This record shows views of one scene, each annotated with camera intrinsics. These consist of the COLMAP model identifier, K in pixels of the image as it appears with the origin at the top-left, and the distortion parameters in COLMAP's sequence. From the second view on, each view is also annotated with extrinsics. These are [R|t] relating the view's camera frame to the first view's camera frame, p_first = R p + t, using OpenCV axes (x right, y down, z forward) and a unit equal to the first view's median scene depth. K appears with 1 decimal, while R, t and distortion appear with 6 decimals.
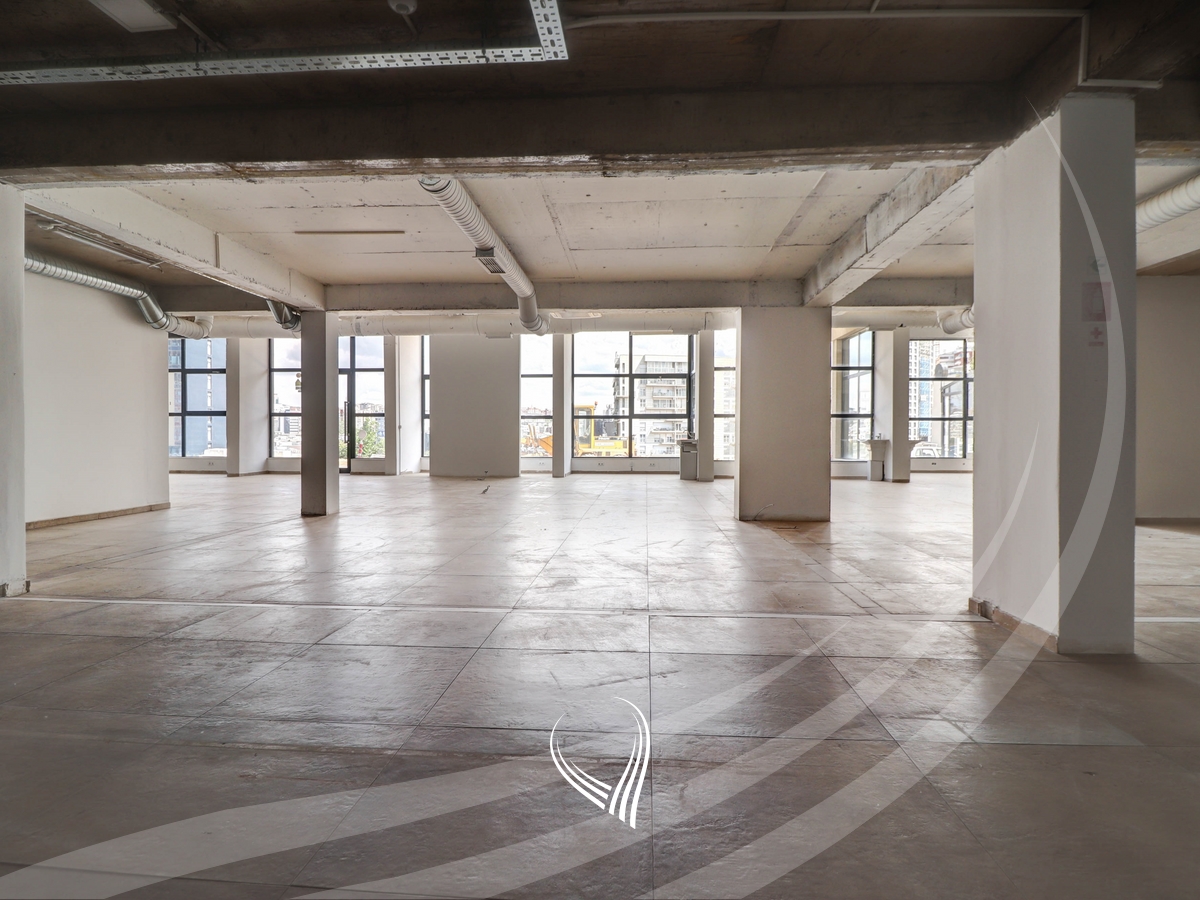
lens RADIAL K [[635.8, 0, 589.4], [0, 635.8, 448.6], [0, 0, 1]] dist [0.000674, -0.012438]
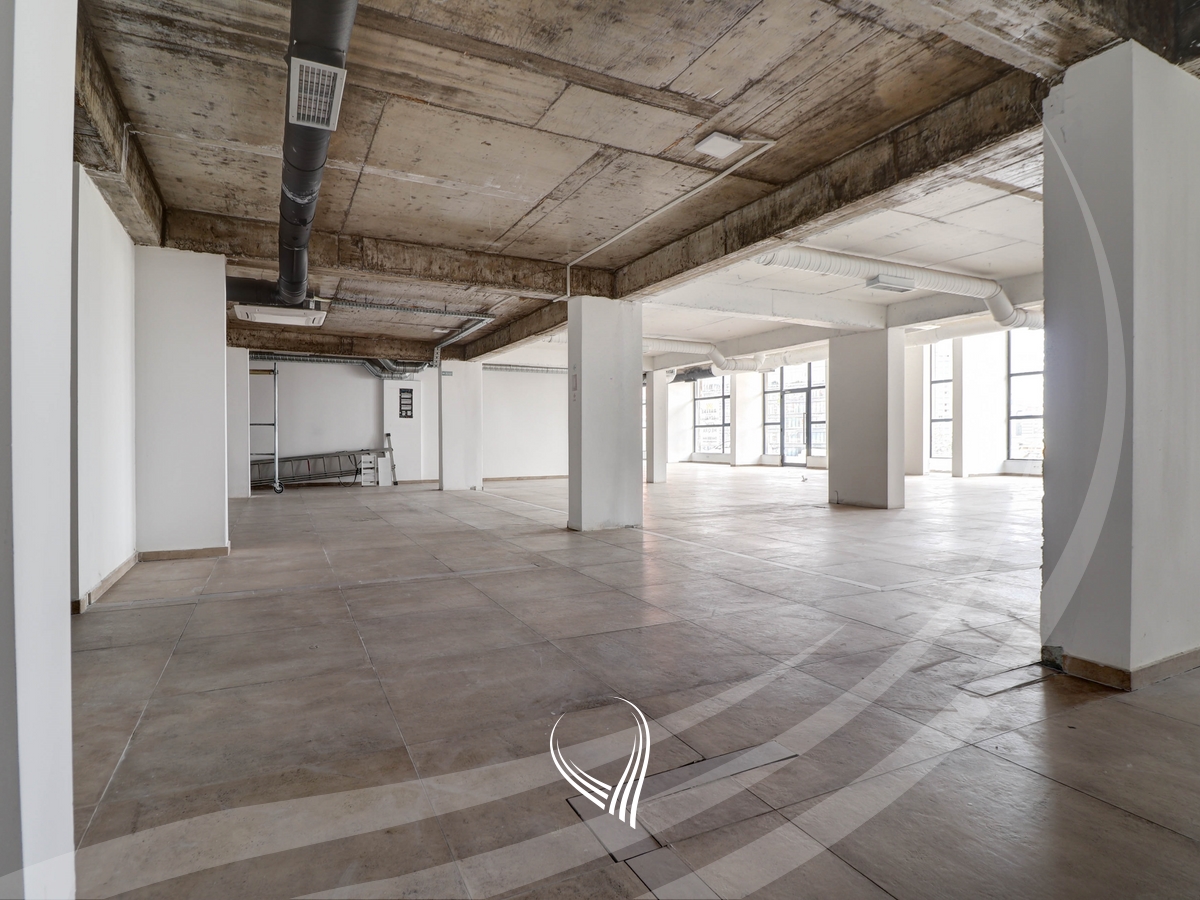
lens RADIAL K [[628.5, 0, 602.5], [0, 628.5, 443.5], [0, 0, 1]] dist [0.003045, -0.012803]
pose [[0.523798, 0.003559, -0.851835, 0.501542], [-0.015967, 0.999857, -0.005641, 0.003087], [0.851693, 0.016556, 0.523780, -0.018158]]
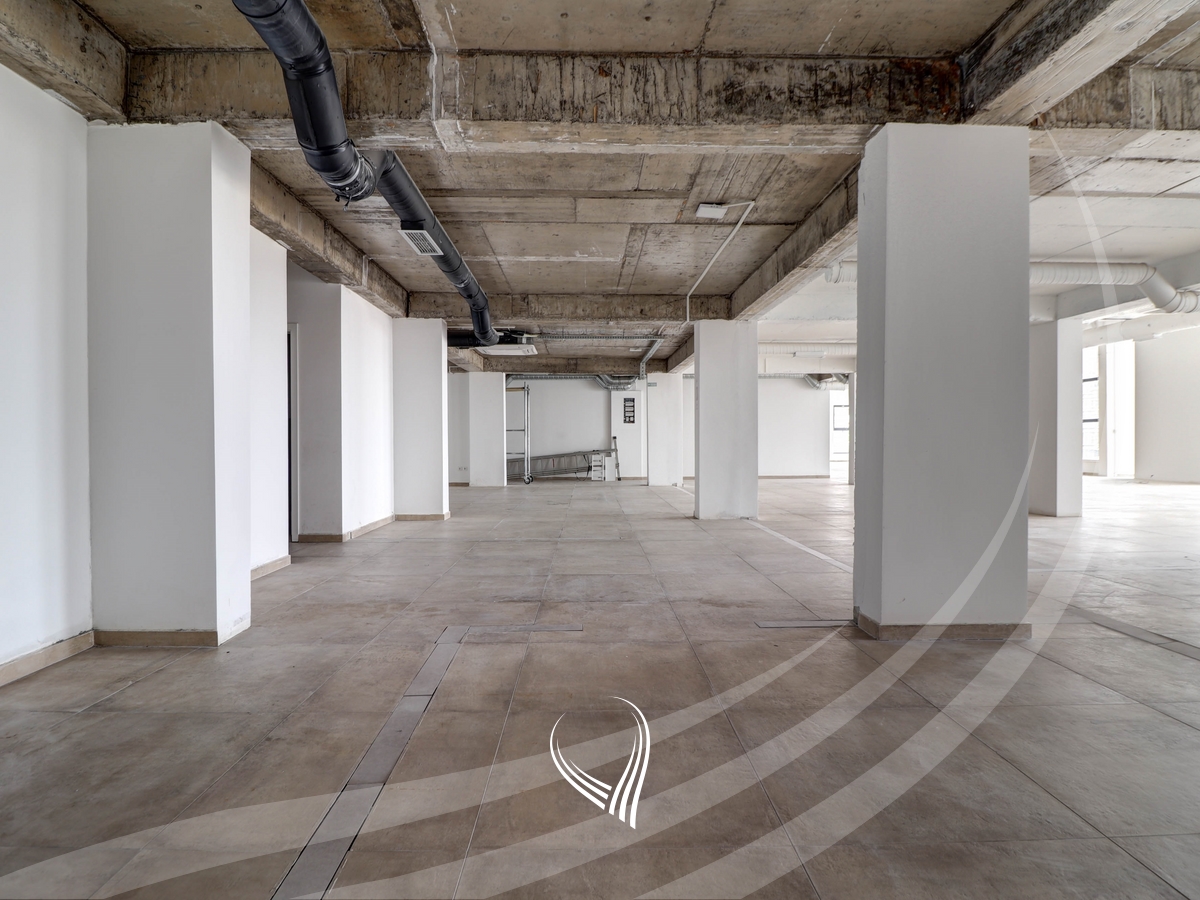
lens RADIAL K [[628.5, 0, 602.5], [0, 628.5, 443.5], [0, 0, 1]] dist [0.003045, -0.012803]
pose [[0.098458, 0.000783, -0.995141, 0.983389], [-0.018468, 0.999829, -0.001040, -0.002748], [0.994970, 0.018480, 0.098456, 0.311919]]
